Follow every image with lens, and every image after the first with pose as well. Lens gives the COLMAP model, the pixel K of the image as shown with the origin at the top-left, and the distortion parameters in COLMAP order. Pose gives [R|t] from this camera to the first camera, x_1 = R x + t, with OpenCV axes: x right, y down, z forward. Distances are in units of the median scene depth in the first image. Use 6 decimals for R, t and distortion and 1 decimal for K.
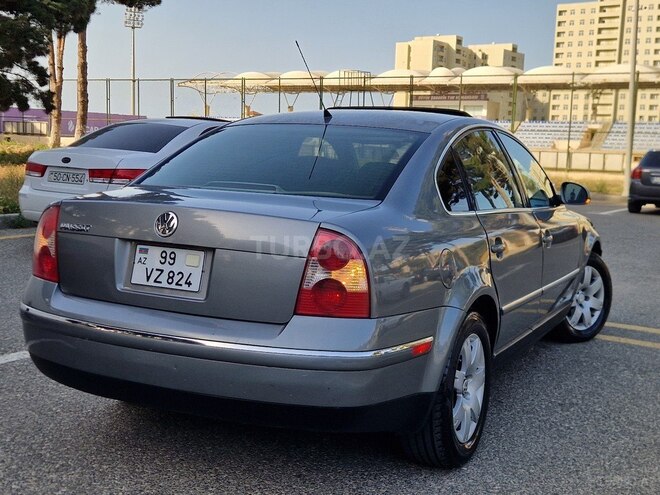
lens RADIAL K [[921.2, 0, 320.3], [0, 921.2, 203.6], [0, 0, 1]] dist [0.111078, -0.076889]
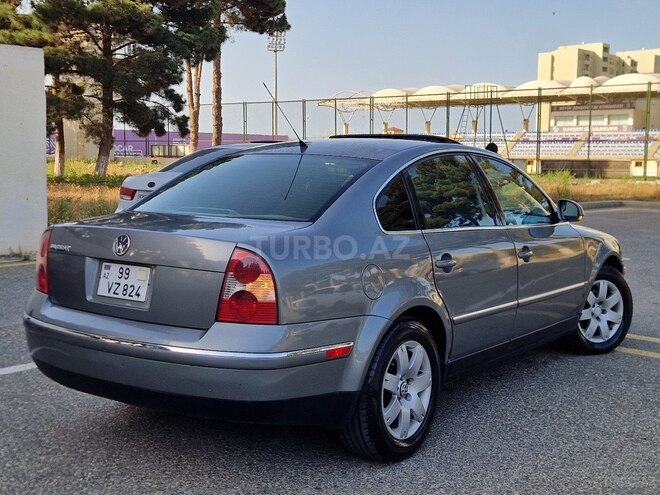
lens RADIAL K [[921.2, 0, 320.3], [0, 921.2, 203.6], [0, 0, 1]] dist [0.111078, -0.076889]
pose [[0.985808, -0.015384, -0.167170, 0.224431], [0.012661, 0.999769, -0.017343, -0.005163], [0.167398, 0.014981, 0.985776, -0.098761]]
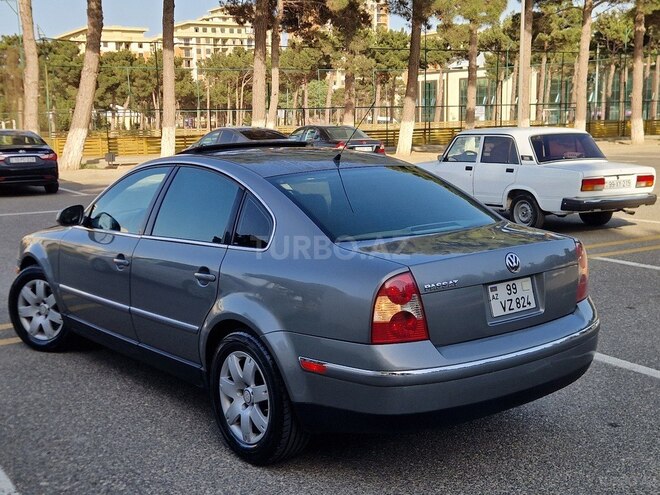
lens RADIAL K [[905.7, 0, 336.4], [0, 905.7, 217.3], [0, 0, 1]] dist [0.098051, -0.020953]
pose [[0.397922, -0.154178, 0.904371, -1.093251], [0.096469, 0.987344, 0.125877, -0.173667], [-0.912333, 0.037155, 0.407760, 0.566120]]
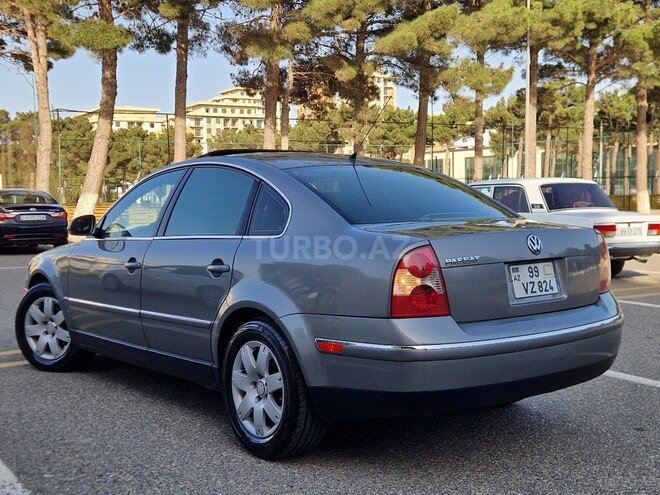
lens RADIAL K [[901.1, 0, 342.4], [0, 901.1, 216.7], [0, 0, 1]] dist [0.096926, -0.025913]
pose [[0.398943, -0.068543, 0.914411, -1.089475], [0.093588, 0.995039, 0.033756, -0.062800], [-0.912187, 0.072111, 0.403378, 0.592082]]
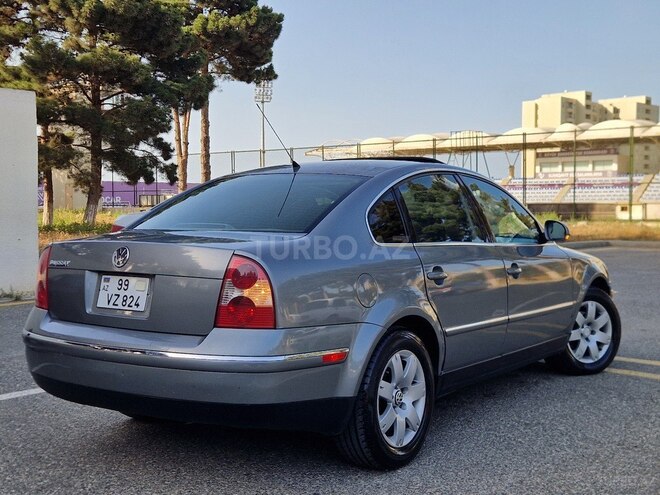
lens RADIAL K [[922.8, 0, 320.3], [0, 922.8, 209.3], [0, 0, 1]] dist [0.102585, -0.041025]
pose [[0.987566, -0.036509, -0.152905, 0.221366], [0.026453, 0.997383, -0.067291, 0.039125], [0.154962, 0.062409, 0.985947, -0.126078]]
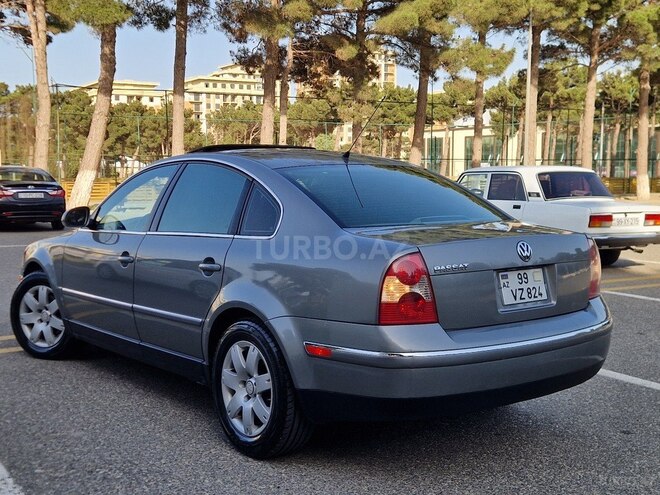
lens RADIAL K [[901.6, 0, 332.2], [0, 901.6, 221.2], [0, 0, 1]] dist [0.100573, -0.035133]
pose [[0.409182, -0.091244, 0.907879, -1.086357], [0.078596, 0.994814, 0.064558, -0.091903], [-0.909061, 0.044939, 0.414232, 0.581225]]
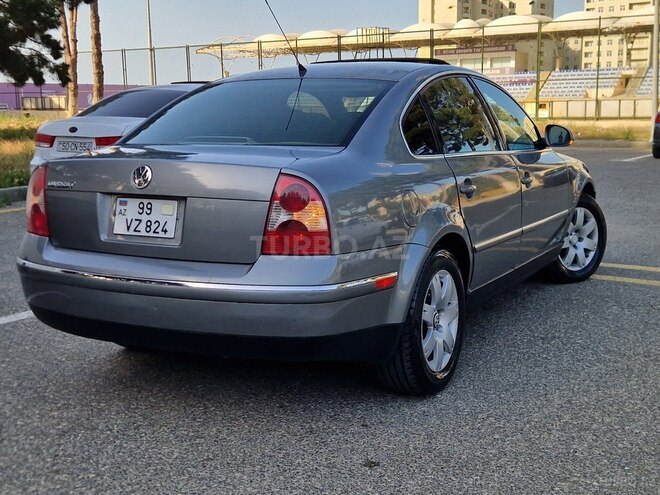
lens RADIAL K [[945.4, 0, 309.3], [0, 945.4, 216.2], [0, 0, 1]] dist [0.106353, -0.040150]
pose [[0.997979, -0.043435, -0.046384, 0.060525], [0.045696, 0.997761, 0.048840, 0.018282], [0.044158, -0.050861, 0.997729, -0.071697]]
